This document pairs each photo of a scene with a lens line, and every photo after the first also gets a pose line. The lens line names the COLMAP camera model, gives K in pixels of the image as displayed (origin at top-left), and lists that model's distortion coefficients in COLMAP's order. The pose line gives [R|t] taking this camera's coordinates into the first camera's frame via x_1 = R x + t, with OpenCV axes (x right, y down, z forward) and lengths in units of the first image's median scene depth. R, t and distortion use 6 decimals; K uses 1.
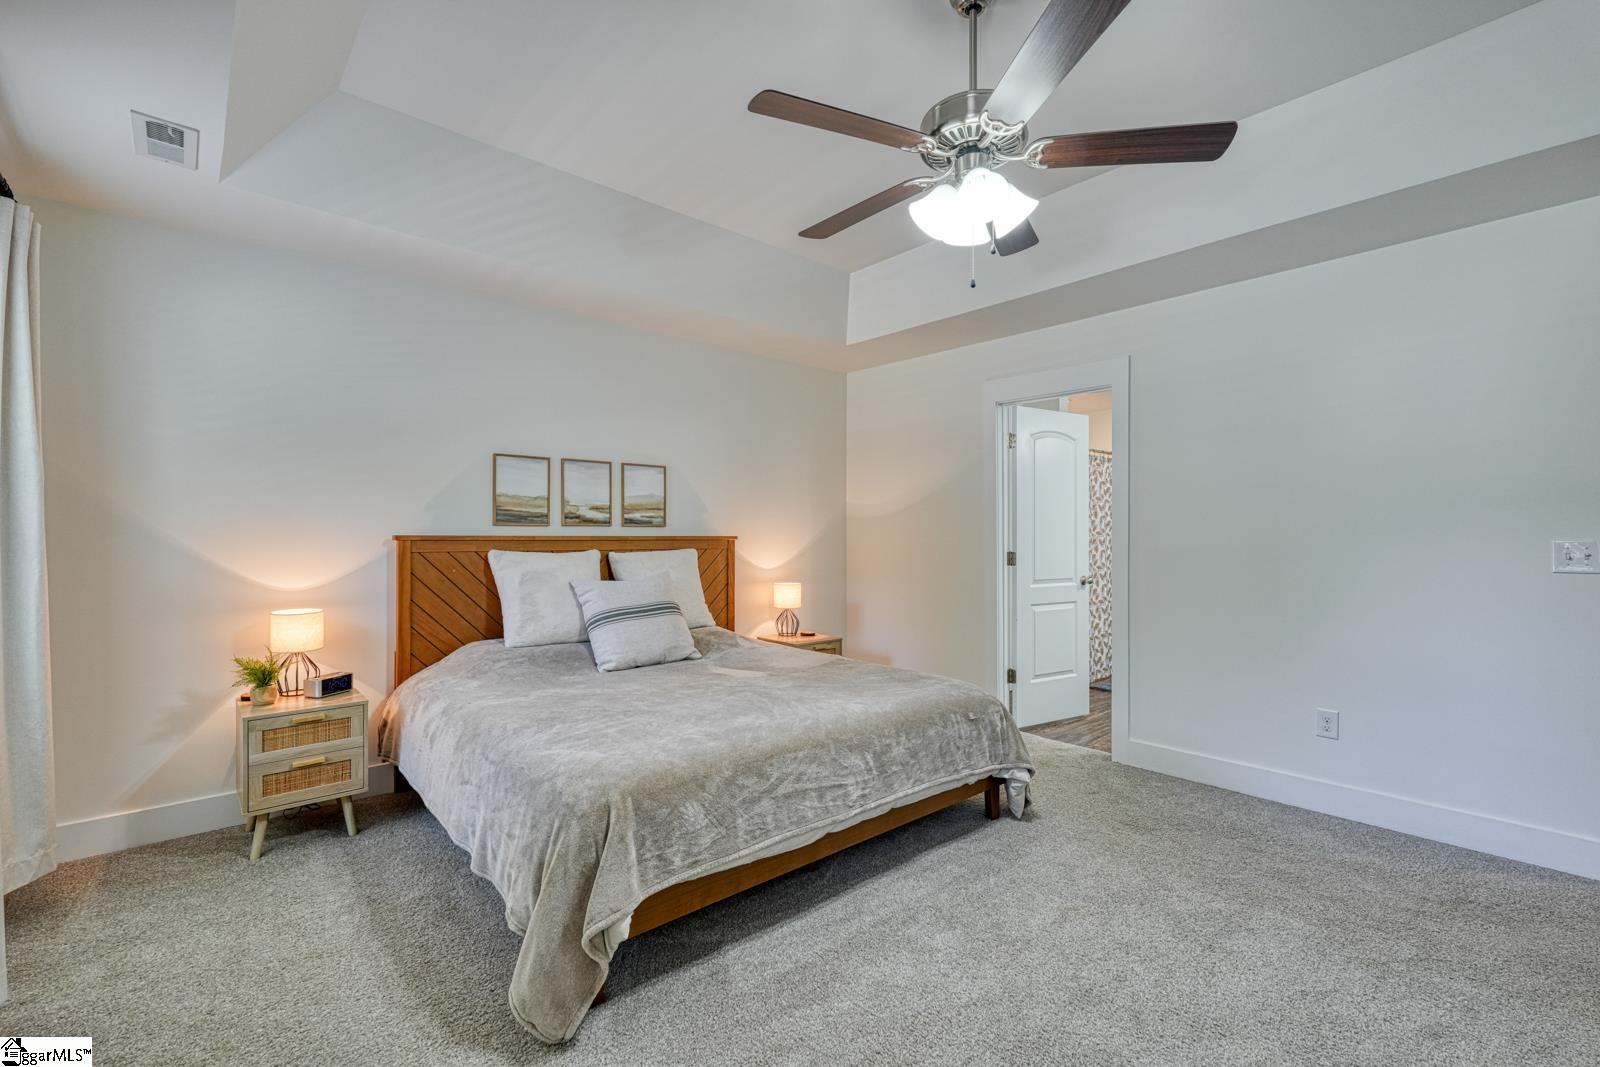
lens RADIAL K [[697.2, 0, 802.0], [0, 697.2, 534.2], [0, 0, 1]] dist [0.002011, 0.000263]
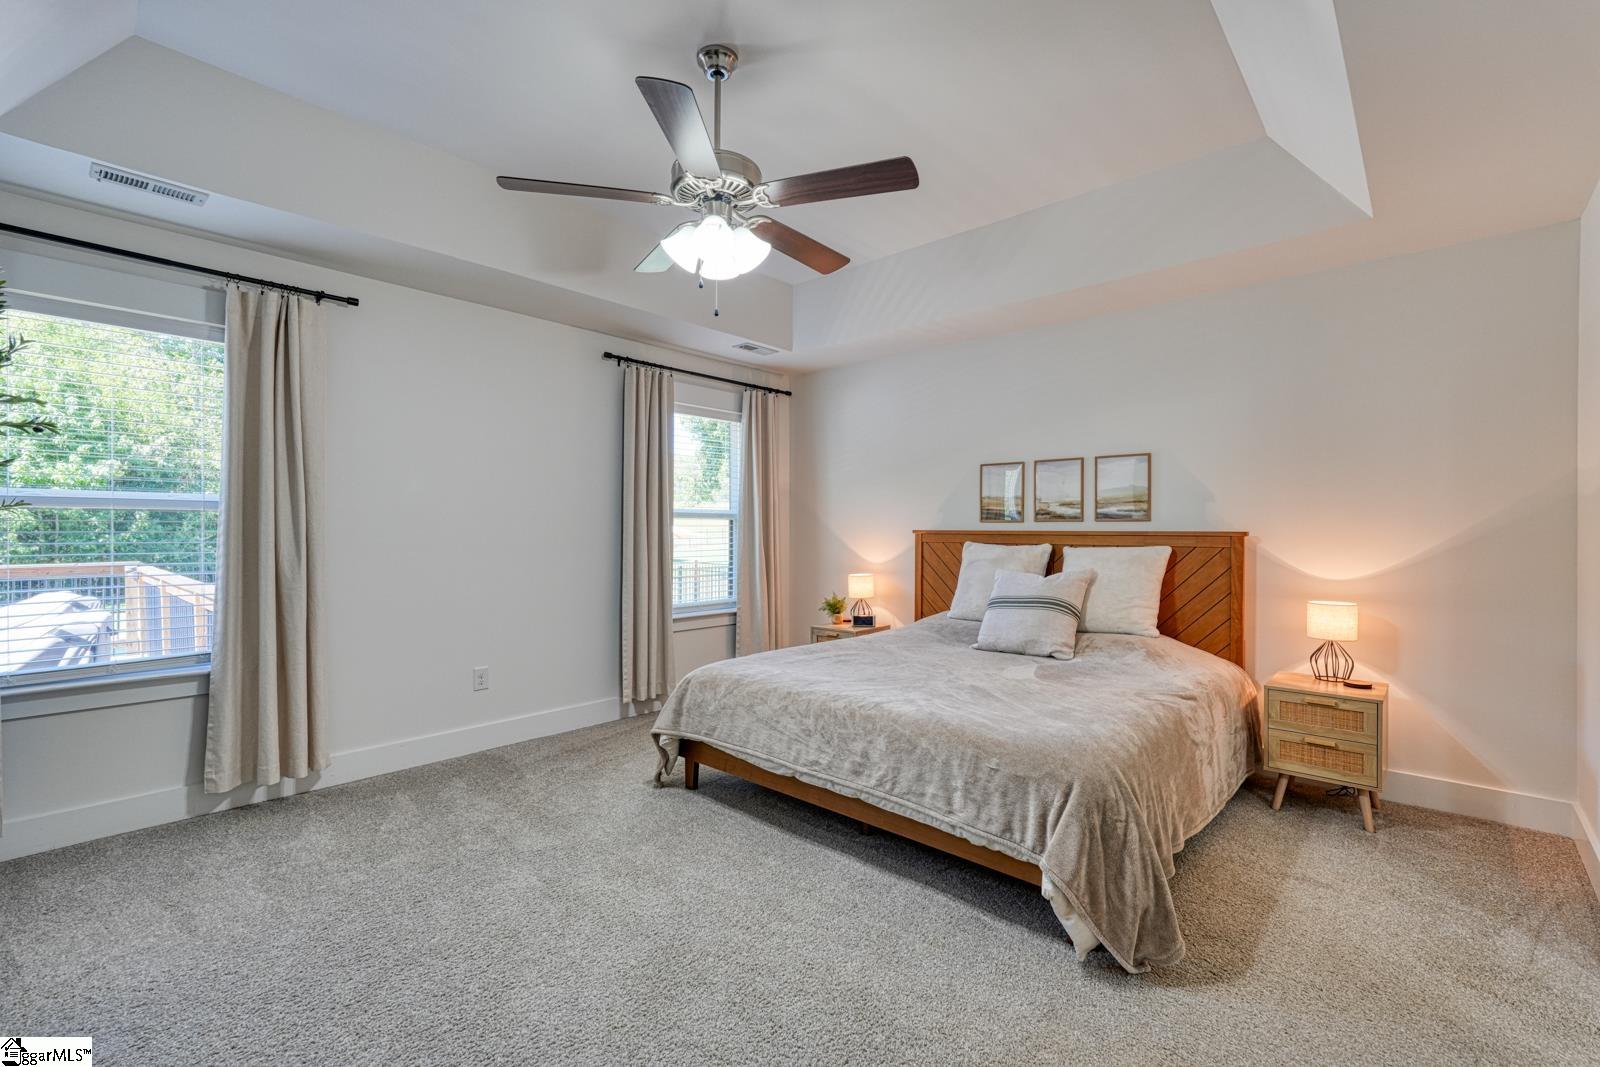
lens RADIAL K [[697.2, 0, 802.0], [0, 697.2, 534.2], [0, 0, 1]] dist [0.002011, 0.000263]
pose [[0.110618, 0.008465, -0.993827, 0.694613], [0.000978, 0.999962, 0.008626, -0.001945], [0.993863, -0.001926, 0.110605, 0.492380]]
